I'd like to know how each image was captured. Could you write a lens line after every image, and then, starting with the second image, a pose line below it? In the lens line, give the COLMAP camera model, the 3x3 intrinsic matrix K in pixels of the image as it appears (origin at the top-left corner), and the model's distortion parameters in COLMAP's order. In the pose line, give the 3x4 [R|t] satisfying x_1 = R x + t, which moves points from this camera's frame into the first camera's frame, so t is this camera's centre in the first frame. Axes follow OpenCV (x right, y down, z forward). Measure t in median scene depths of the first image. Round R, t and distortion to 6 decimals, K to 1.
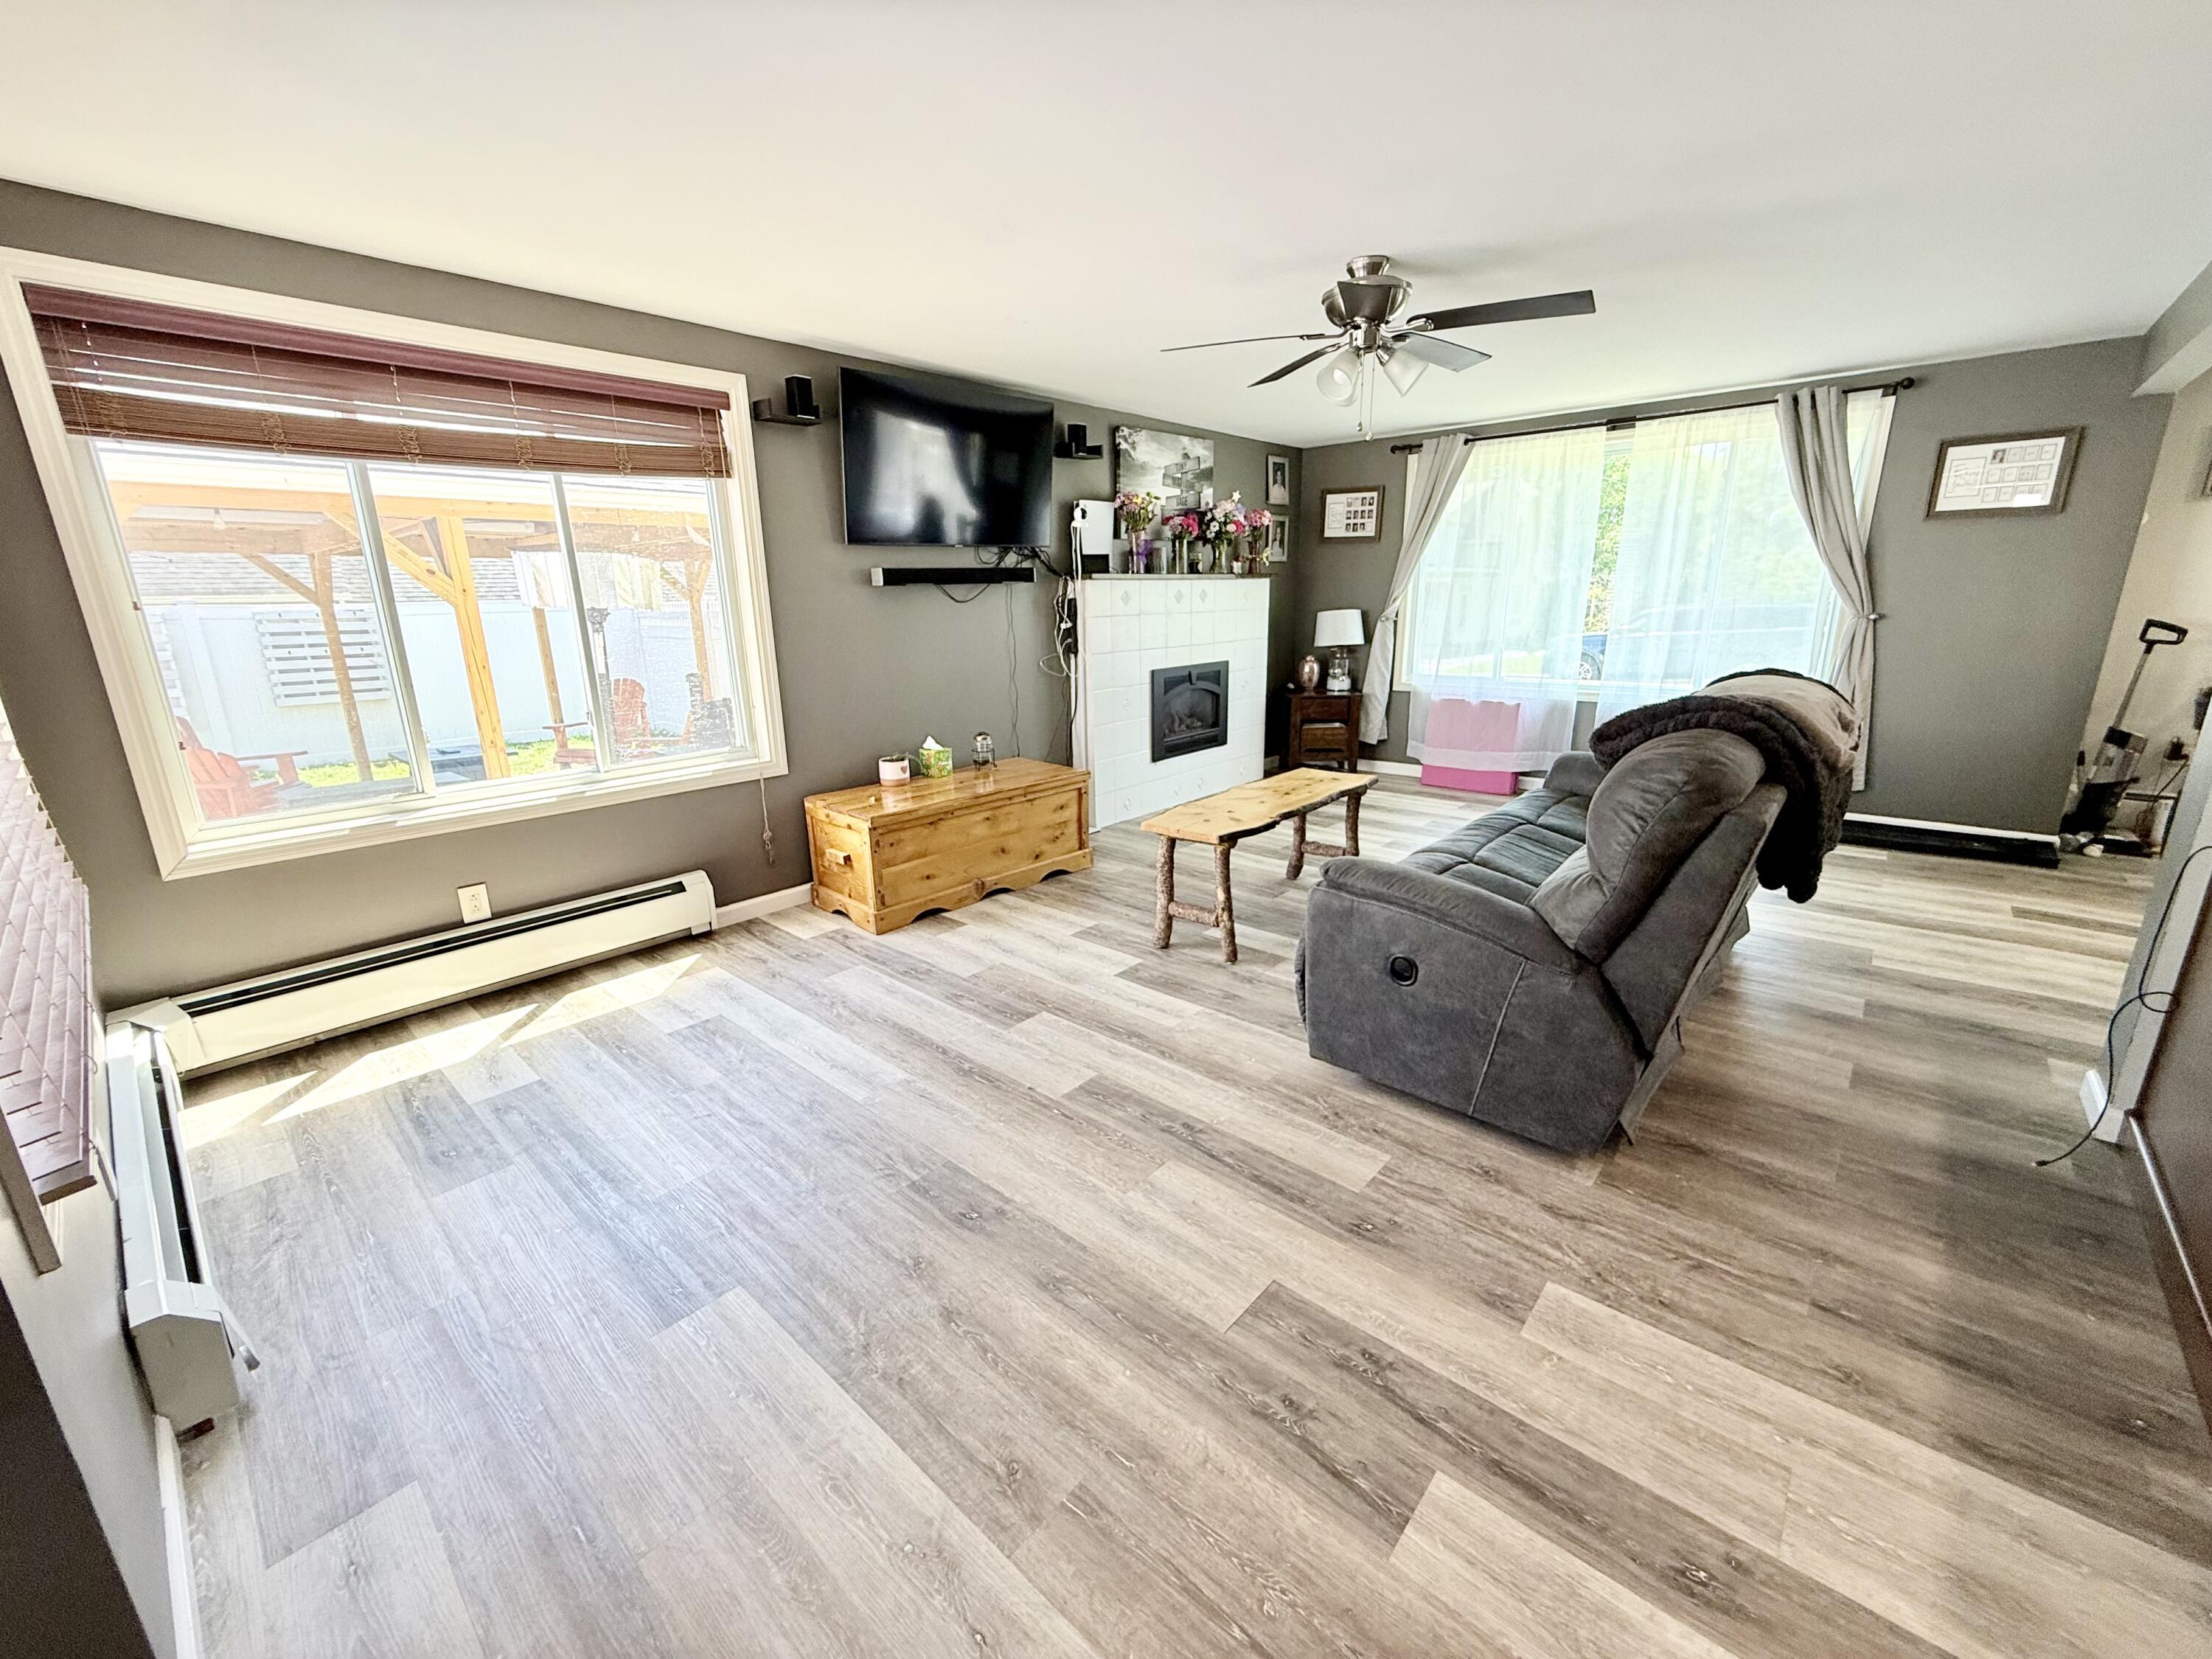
lens RADIAL K [[883.8, 0, 1106.0], [0, 883.8, 829.5], [0, 0, 1]] dist [-0.000035, -0.000110]
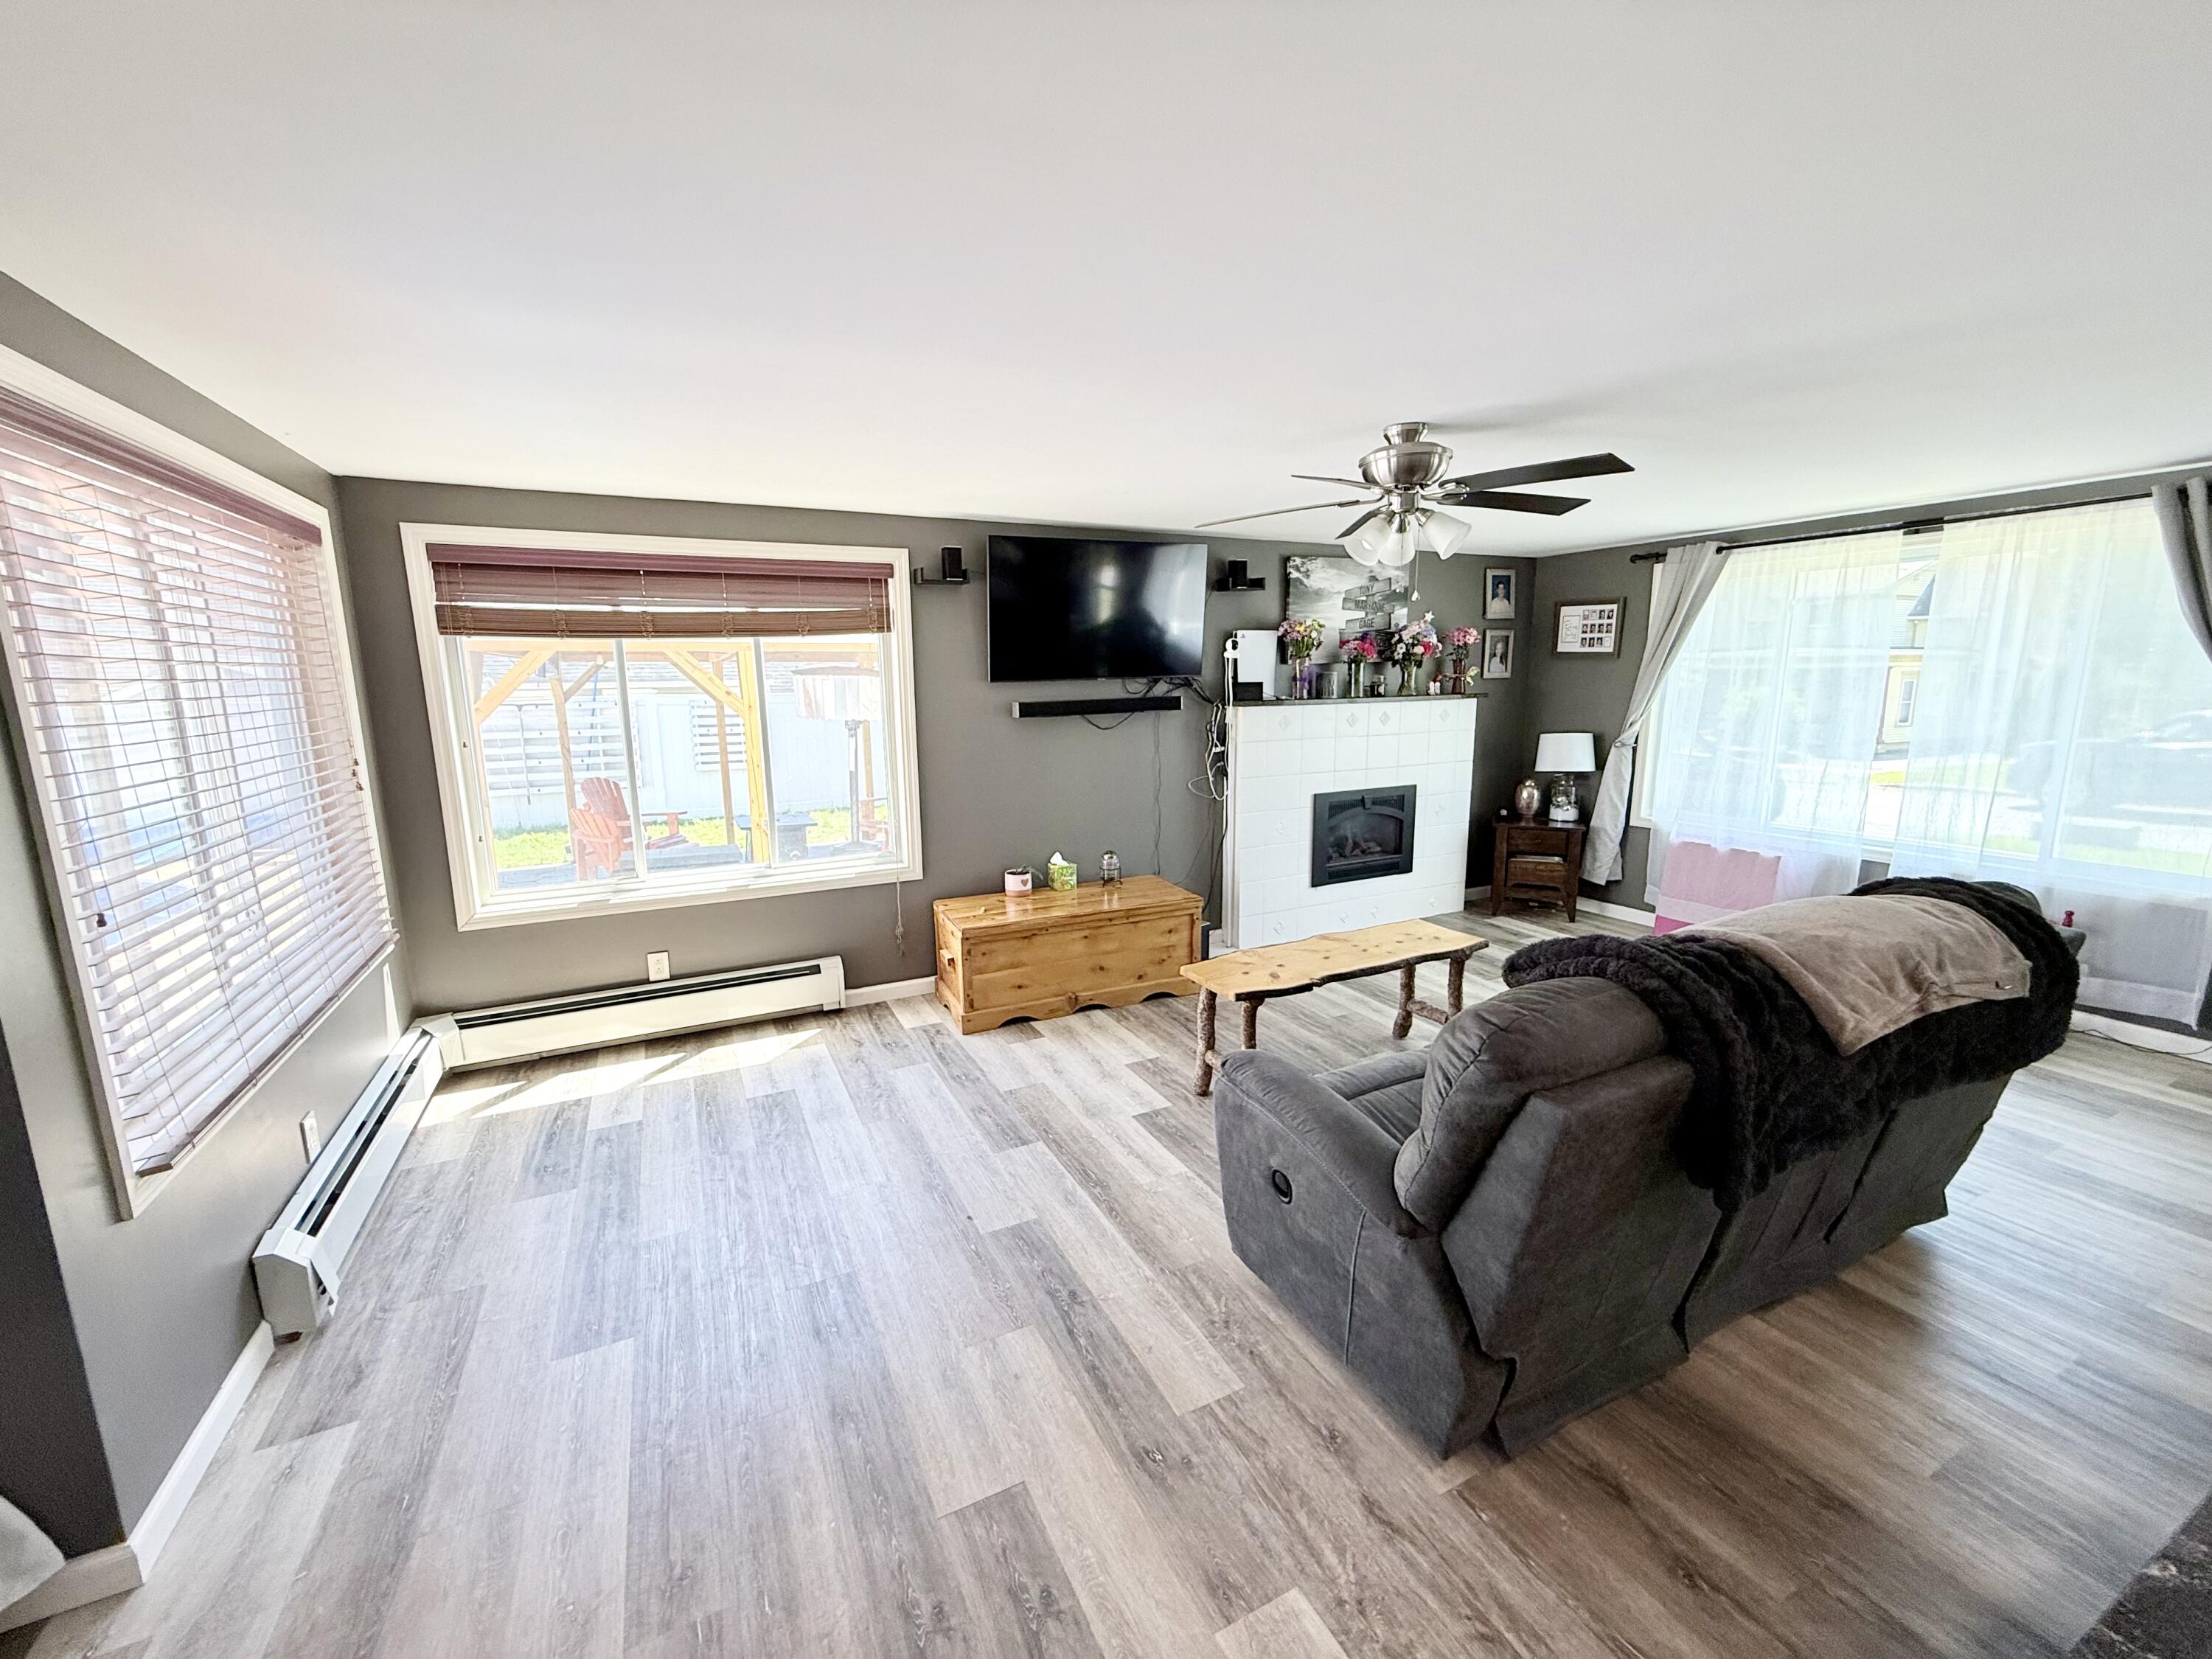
lens RADIAL K [[883.8, 0, 1106.0], [0, 883.8, 829.5], [0, 0, 1]] dist [-0.000035, -0.000110]
pose [[0.928728, 0.071346, -0.363832, 0.263205], [-0.100778, 0.992941, -0.062538, -0.076200], [0.356802, 0.094747, 0.929363, 0.014480]]
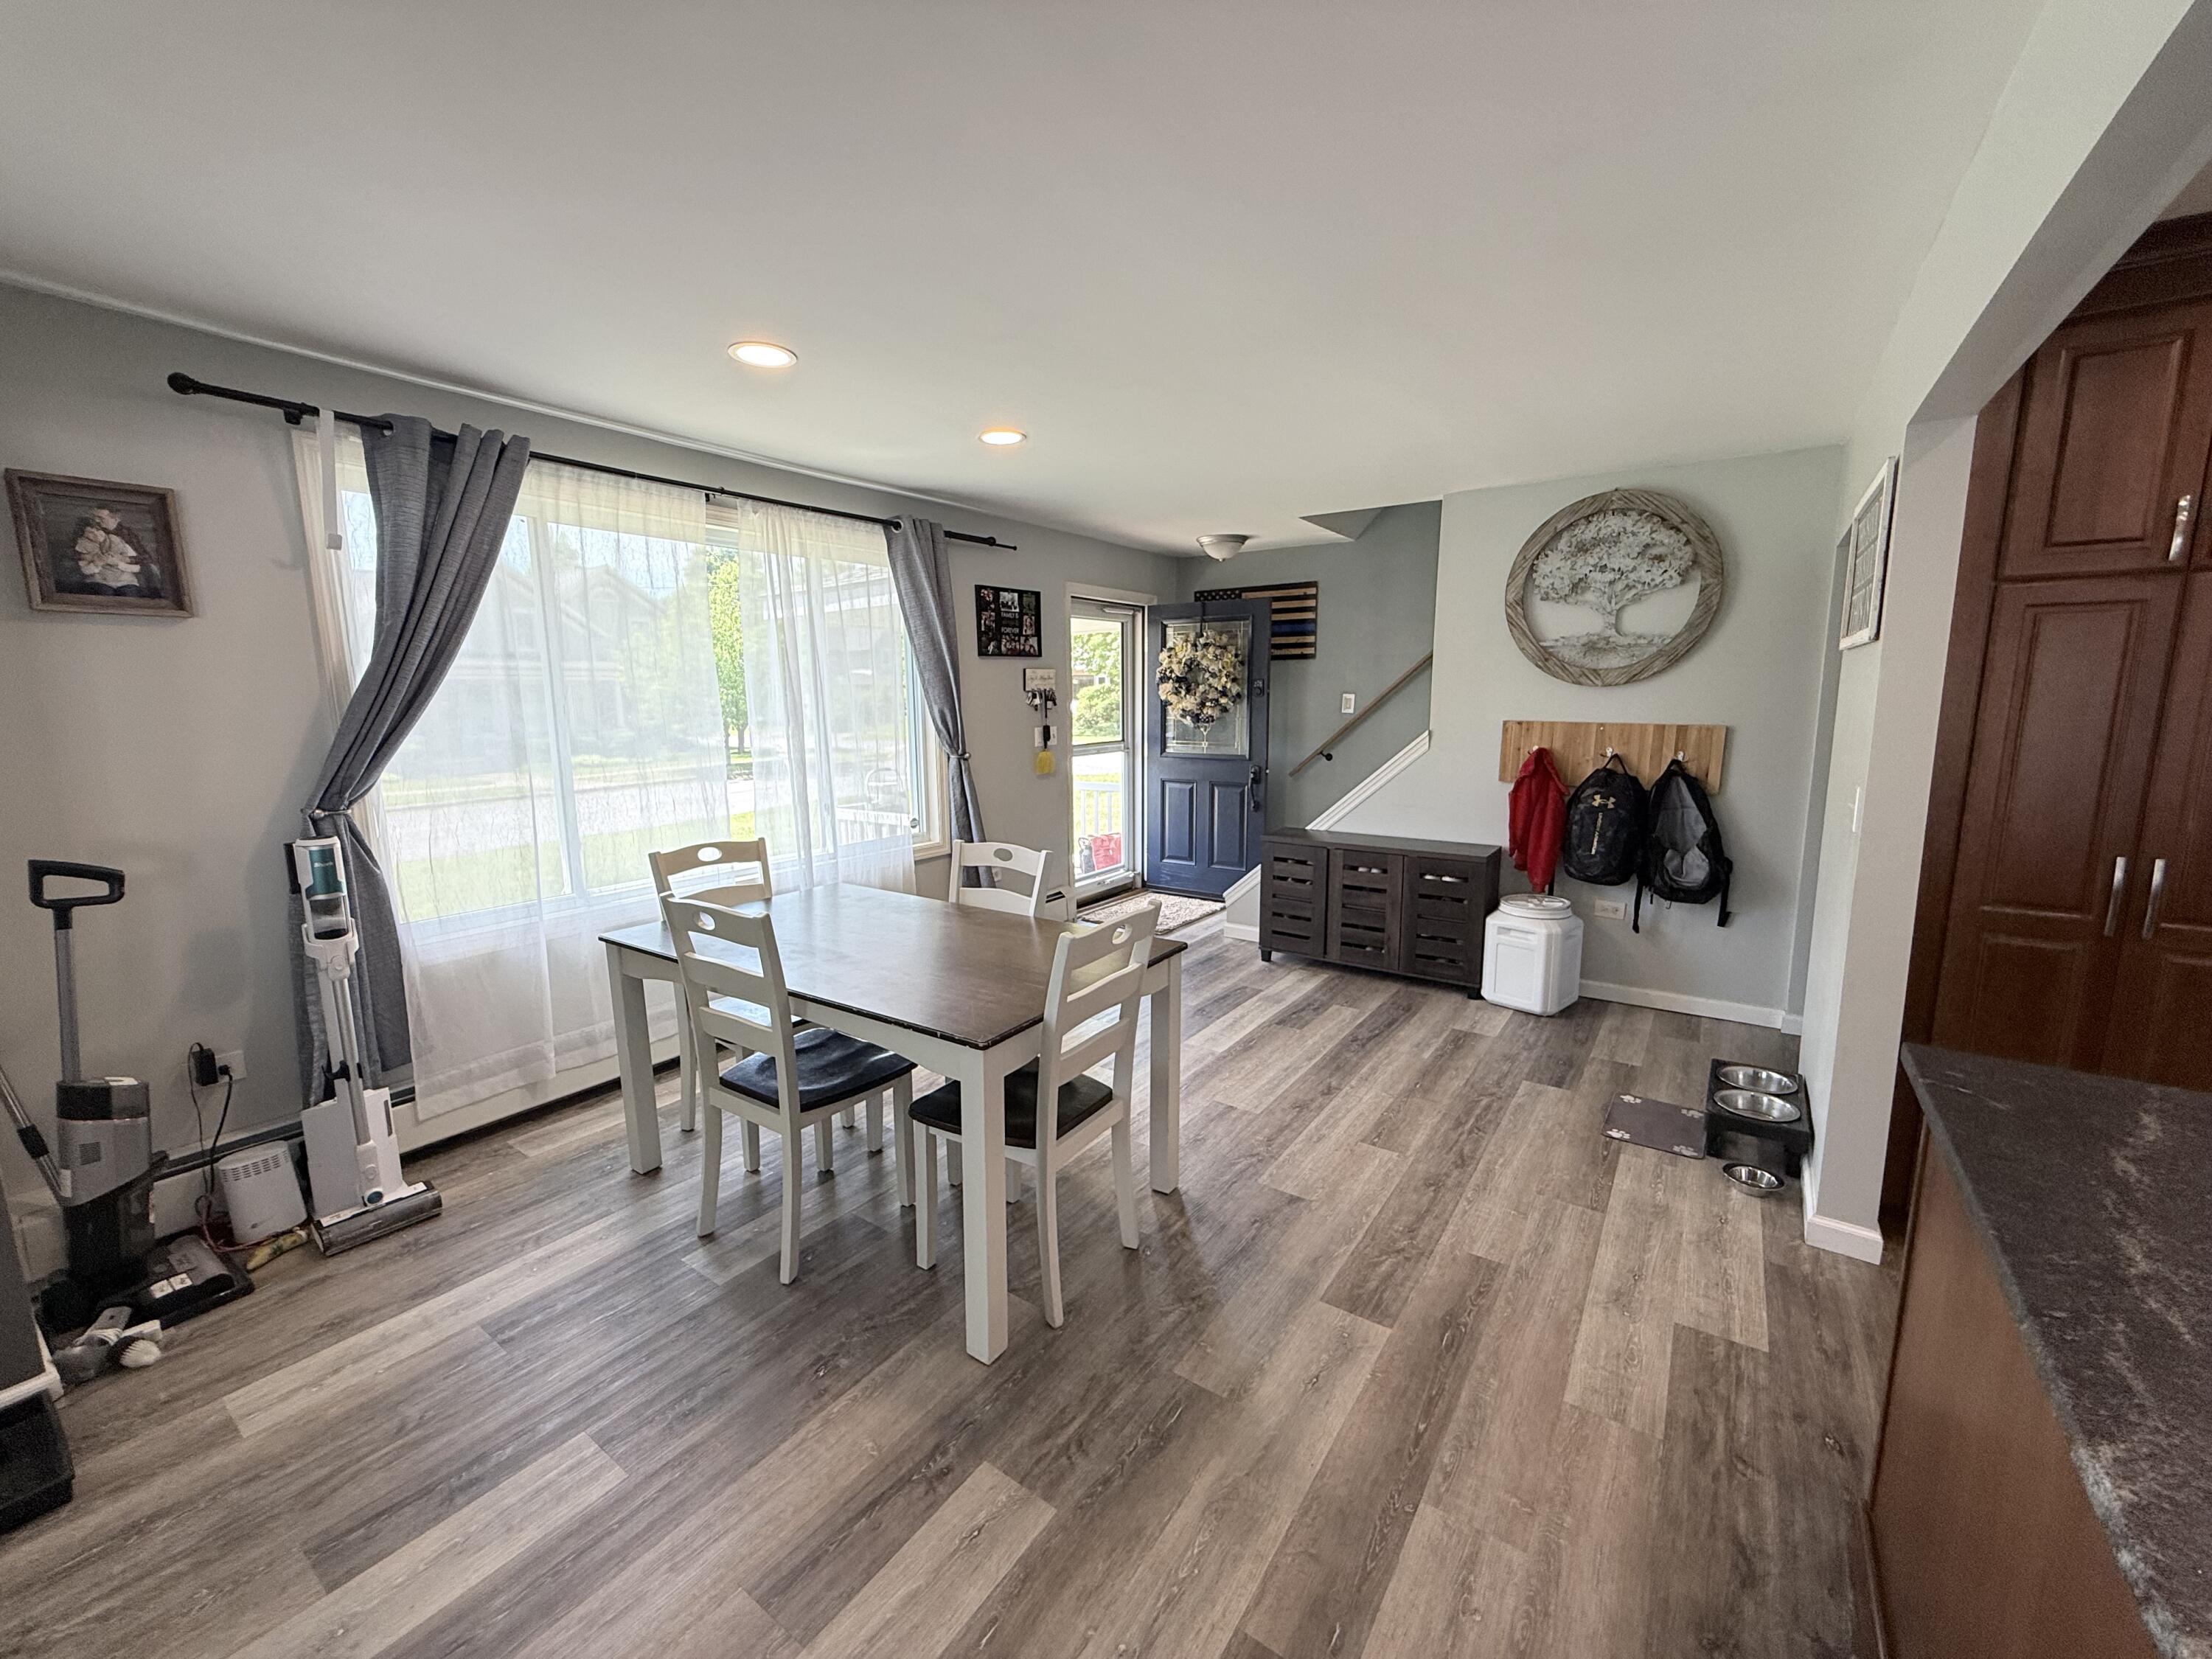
lens RADIAL K [[883.8, 0, 1106.0], [0, 883.8, 829.5], [0, 0, 1]] dist [-0.000035, -0.000110]
pose [[-0.118157, -0.132196, 0.984156, 0.691602], [0.269798, 0.949542, 0.159938, -0.184913], [-0.955640, 0.284421, -0.076529, 0.515606]]
